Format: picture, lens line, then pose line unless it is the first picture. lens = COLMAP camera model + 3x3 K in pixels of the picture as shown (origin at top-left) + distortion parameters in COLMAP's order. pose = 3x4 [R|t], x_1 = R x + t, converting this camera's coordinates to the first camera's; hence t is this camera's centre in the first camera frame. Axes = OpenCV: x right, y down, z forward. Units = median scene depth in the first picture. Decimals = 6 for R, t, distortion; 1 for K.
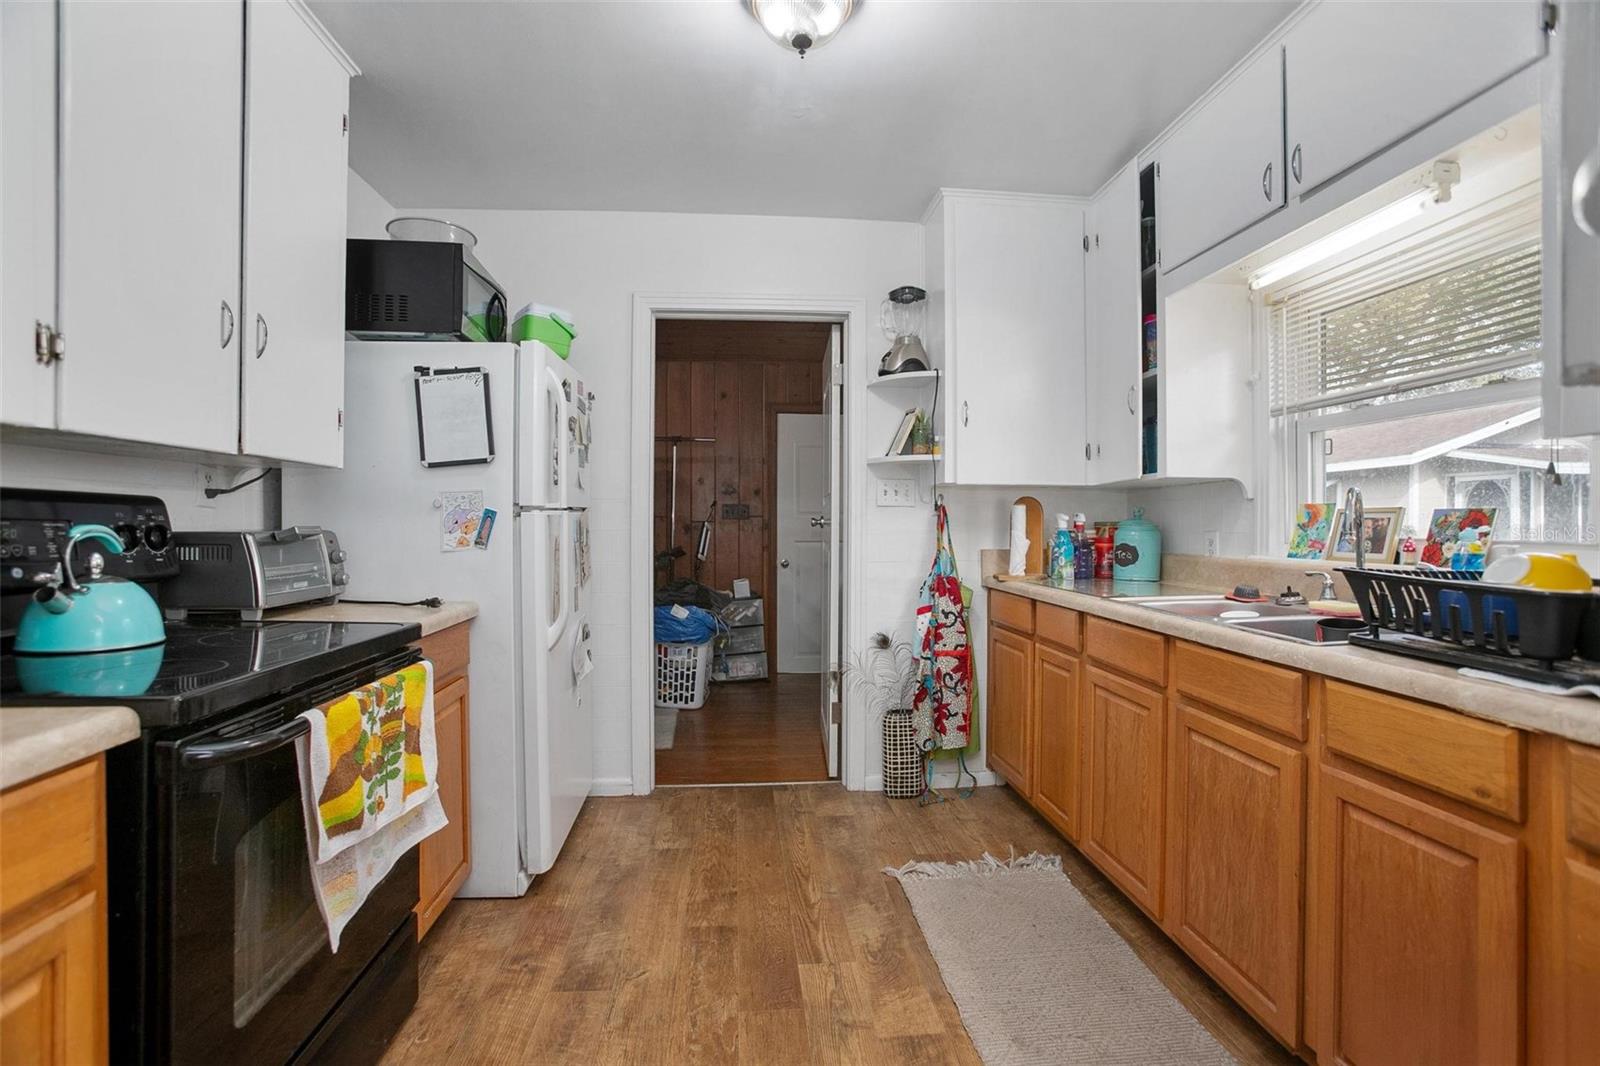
lens RADIAL K [[752.1, 0, 800.0], [0, 752.1, 533.0], [0, 0, 1]] dist [-0.108275, 0.000008]
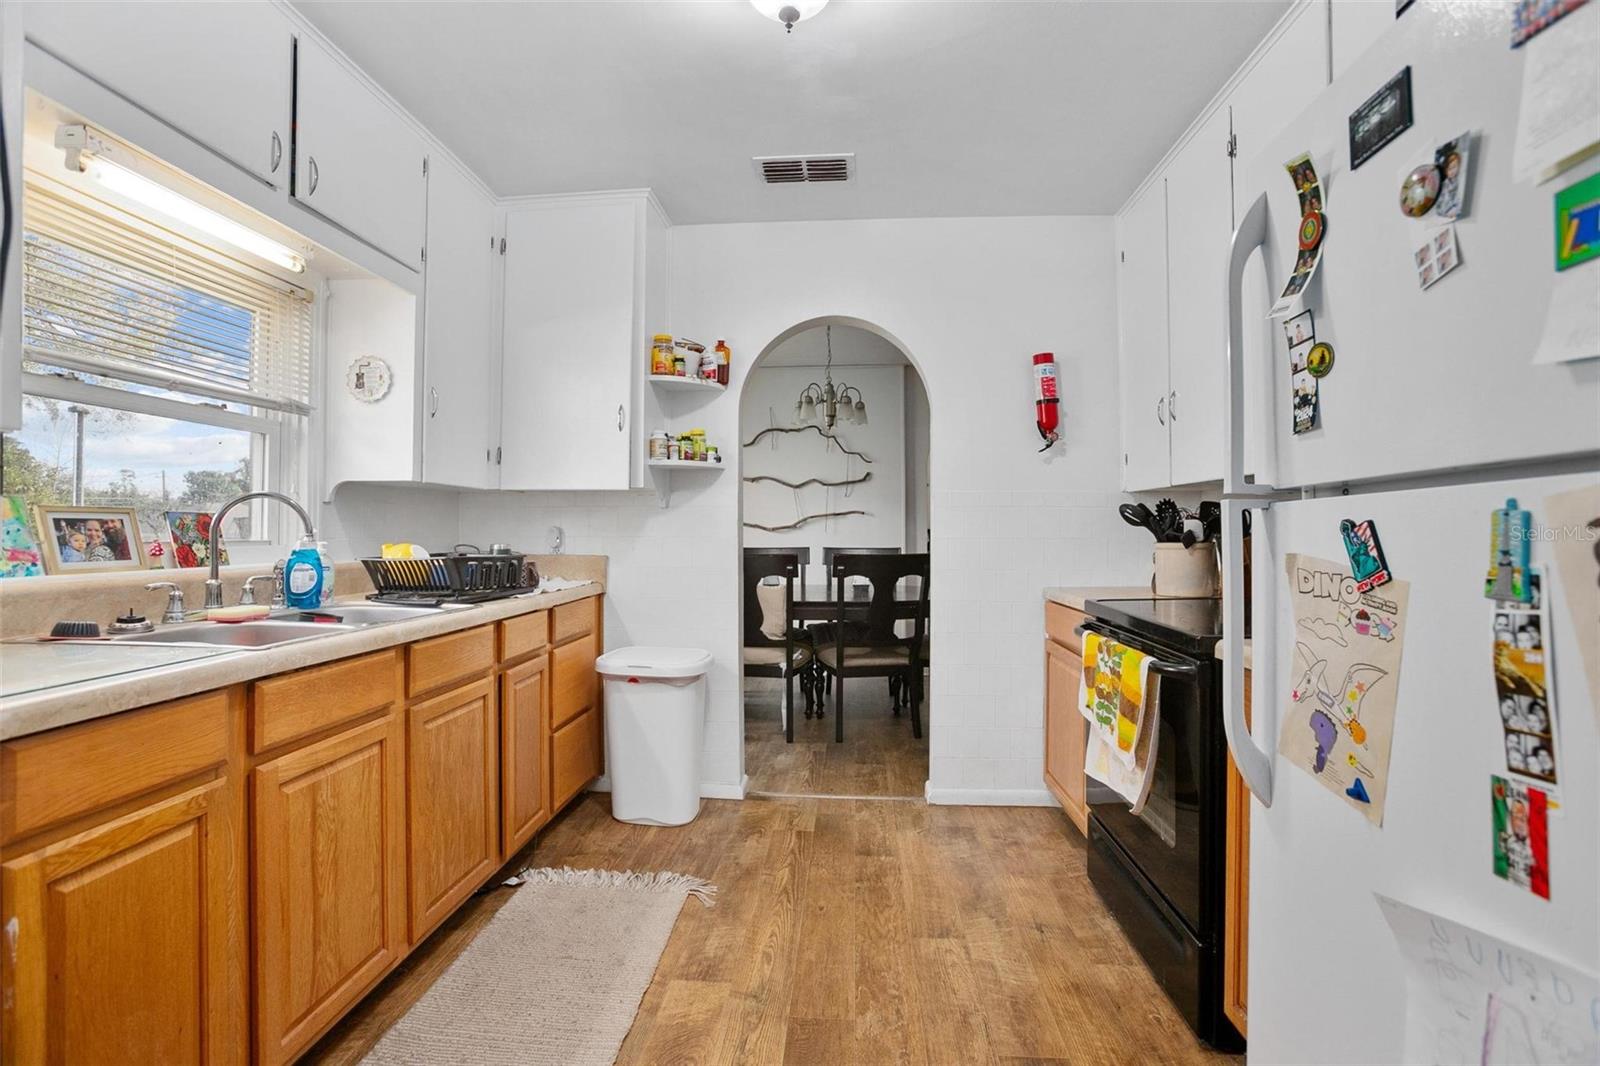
lens RADIAL K [[727.3, 0, 796.1], [0, 727.3, 528.6], [0, 0, 1]] dist [-0.074698, 0.031908]
pose [[-0.986262, -0.001431, 0.165181, -0.170566], [0.000033, 0.999961, 0.008857, -0.020948], [-0.165187, 0.008740, -0.986223, 2.016841]]
